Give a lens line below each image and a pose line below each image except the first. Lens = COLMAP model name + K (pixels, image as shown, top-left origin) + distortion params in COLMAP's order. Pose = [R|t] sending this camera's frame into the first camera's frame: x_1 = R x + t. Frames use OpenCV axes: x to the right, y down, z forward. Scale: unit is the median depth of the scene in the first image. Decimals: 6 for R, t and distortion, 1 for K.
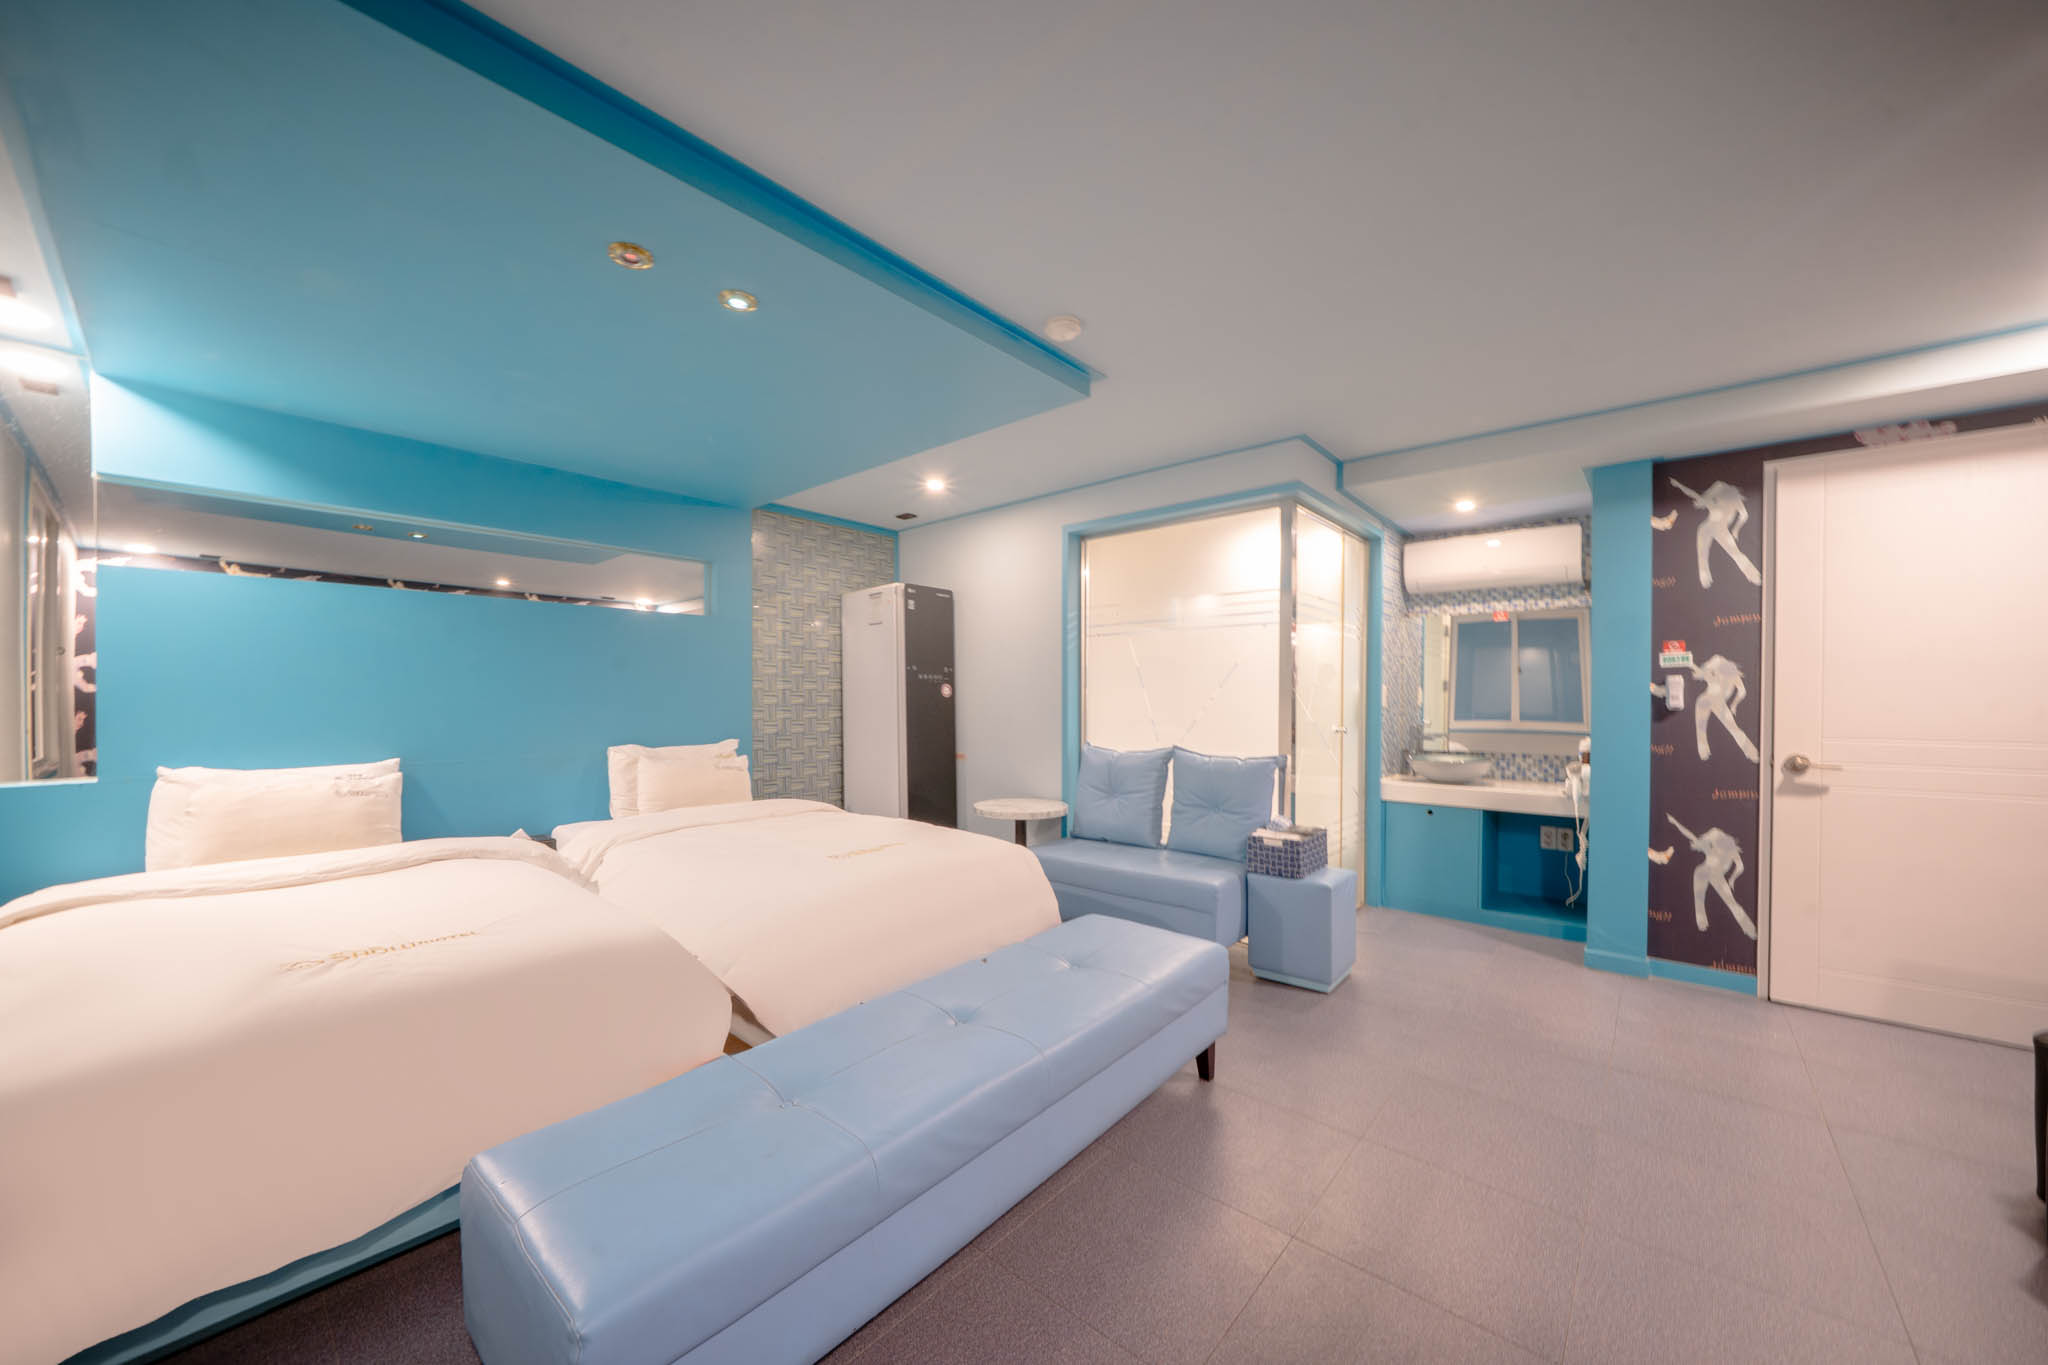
lens RADIAL K [[743.7, 0, 1014.2], [0, 743.7, 682.2], [0, 0, 1]] dist [0.000314, -0.000072]
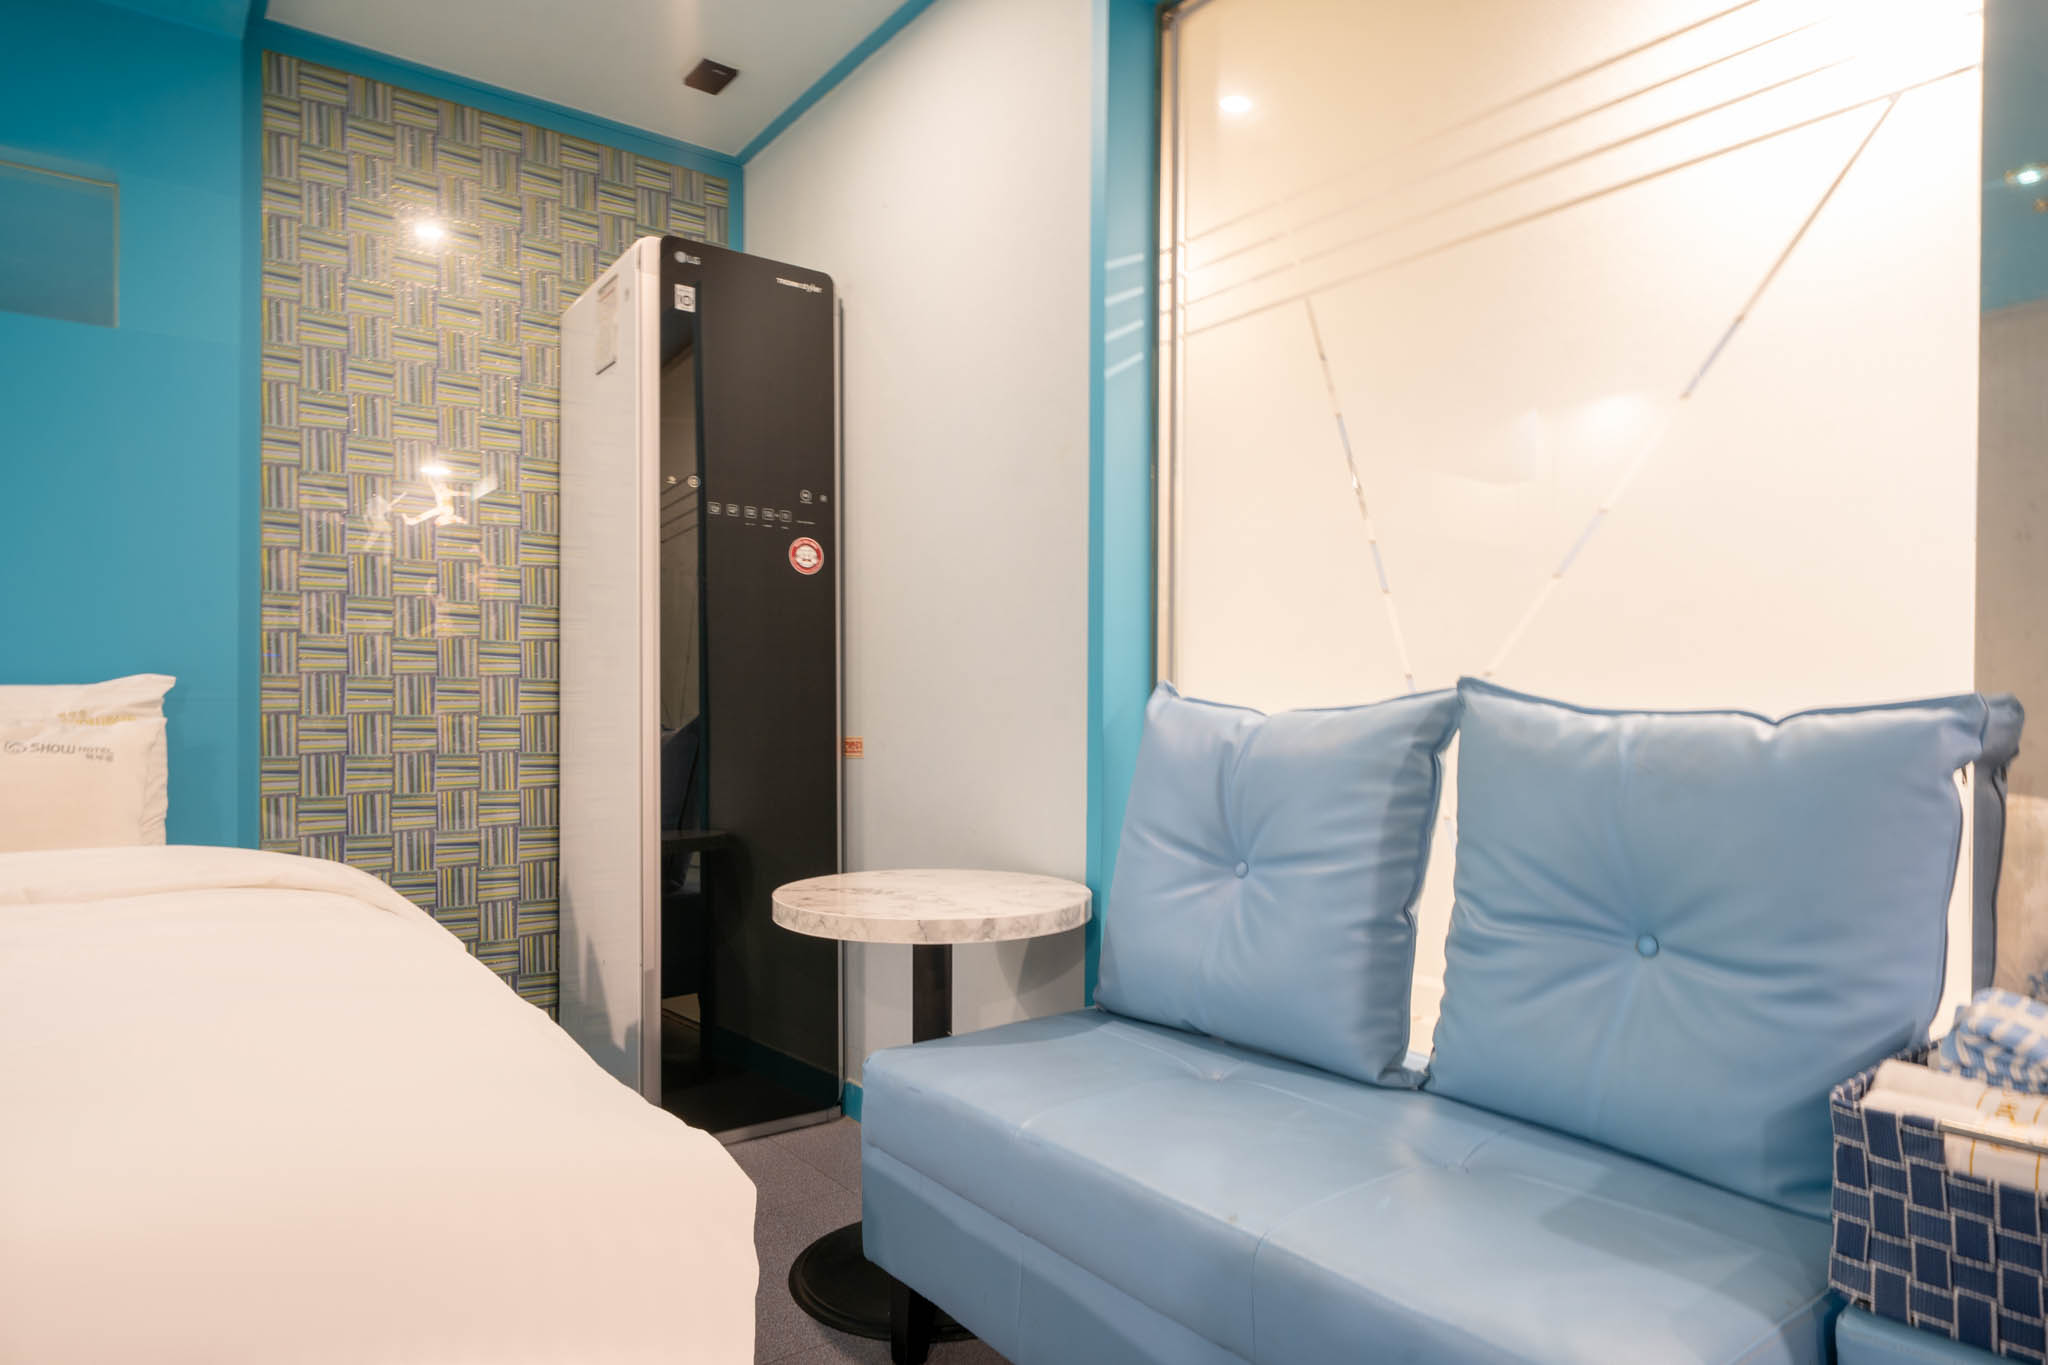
lens RADIAL K [[1247.4, 0, 1011.9], [0, 1247.4, 685.9], [0, 0, 1]] dist [-0.001435, -0.000299]
pose [[0.983120, 0.003967, -0.182921, 0.140776], [-0.001994, 0.999938, 0.010971, 0.082778], [0.182953, -0.010421, 0.983066, 0.551701]]
